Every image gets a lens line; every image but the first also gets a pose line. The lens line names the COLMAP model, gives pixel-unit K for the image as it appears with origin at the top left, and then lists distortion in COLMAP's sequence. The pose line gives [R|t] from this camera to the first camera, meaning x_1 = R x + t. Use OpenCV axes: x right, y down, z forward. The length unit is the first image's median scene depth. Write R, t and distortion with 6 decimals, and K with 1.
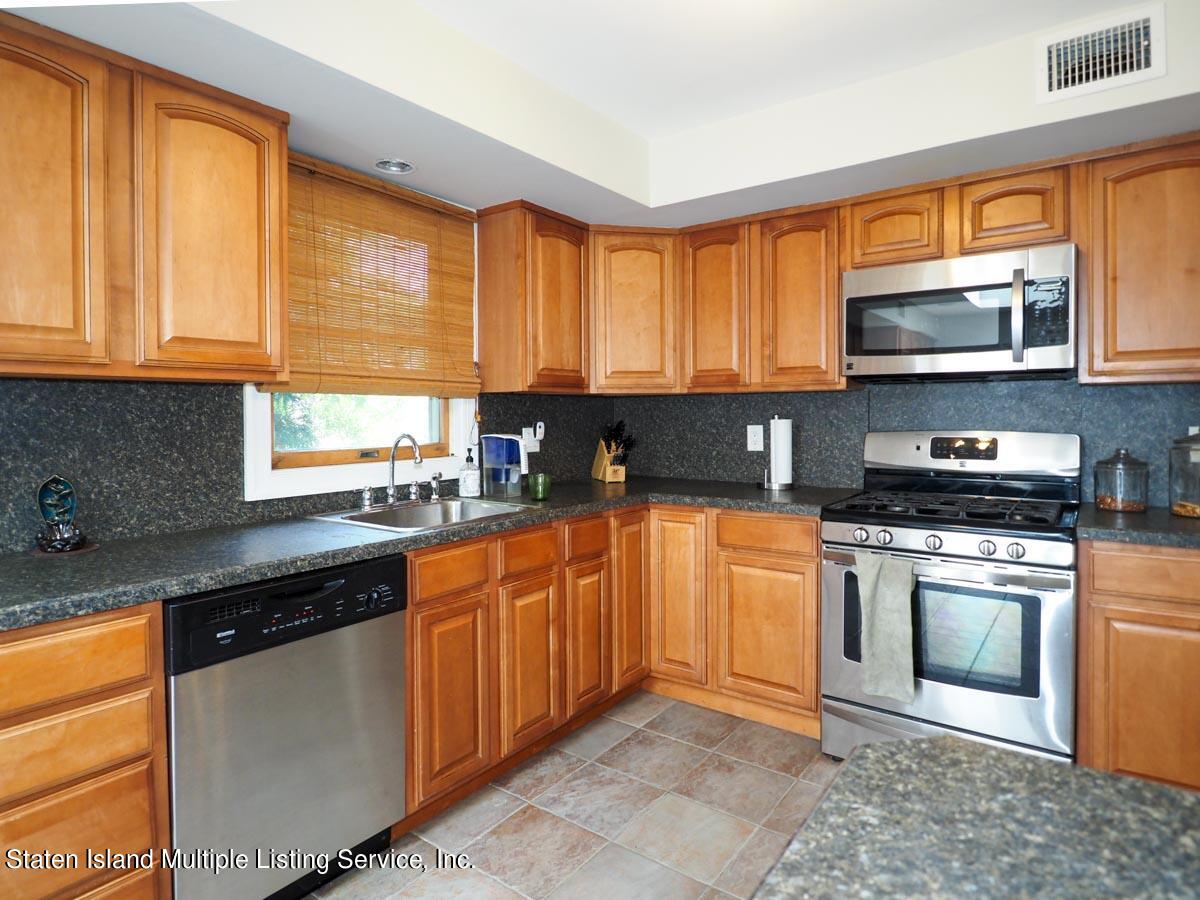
lens RADIAL K [[687.7, 0, 595.5], [0, 687.7, 425.2], [0, 0, 1]] dist [-0.006560, -0.002253]
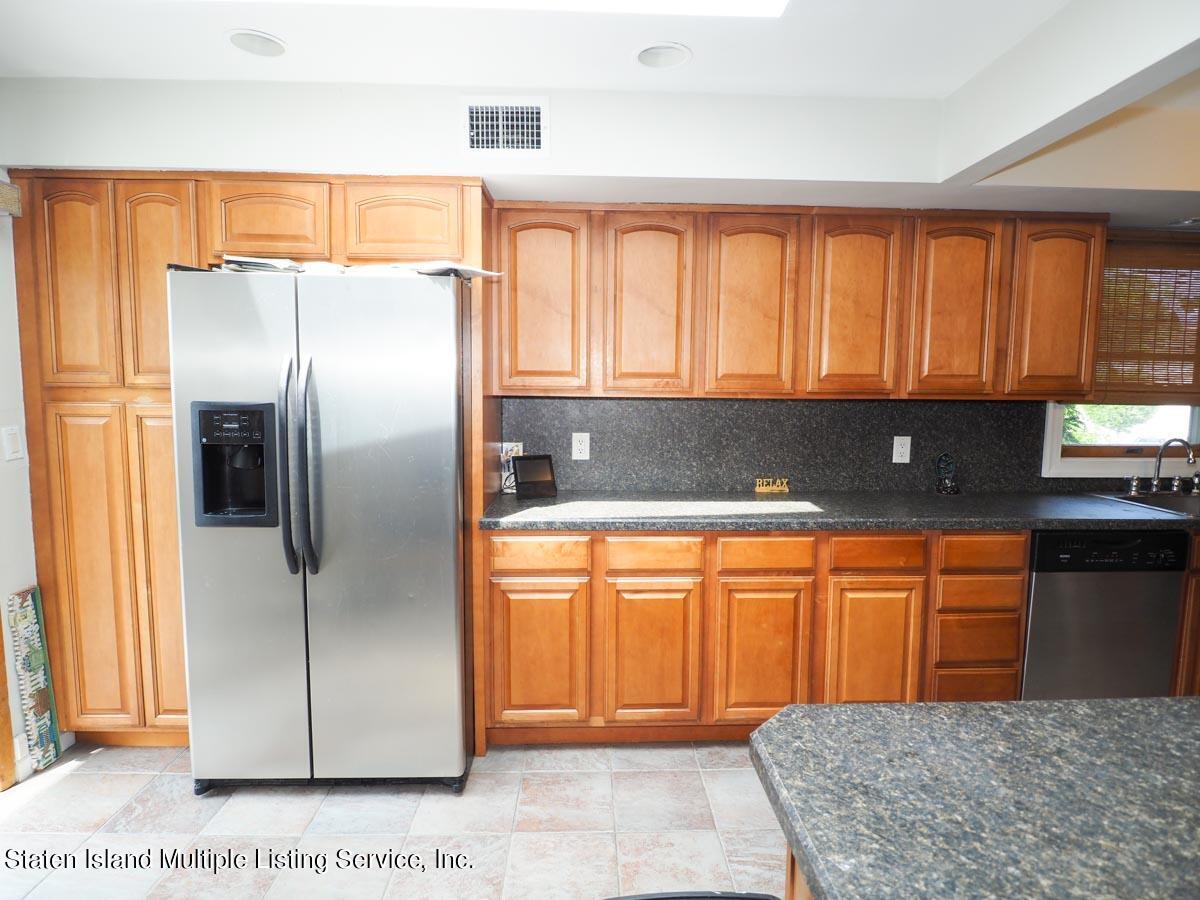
lens RADIAL K [[640.9, 0, 604.0], [0, 640.9, 442.2], [0, 0, 1]] dist [-0.015257, -0.000597]
pose [[0.619092, 0.084016, -0.780811, -0.021443], [-0.027237, 0.995960, 0.085571, -0.045771], [0.784846, -0.031709, 0.618879, -0.482240]]
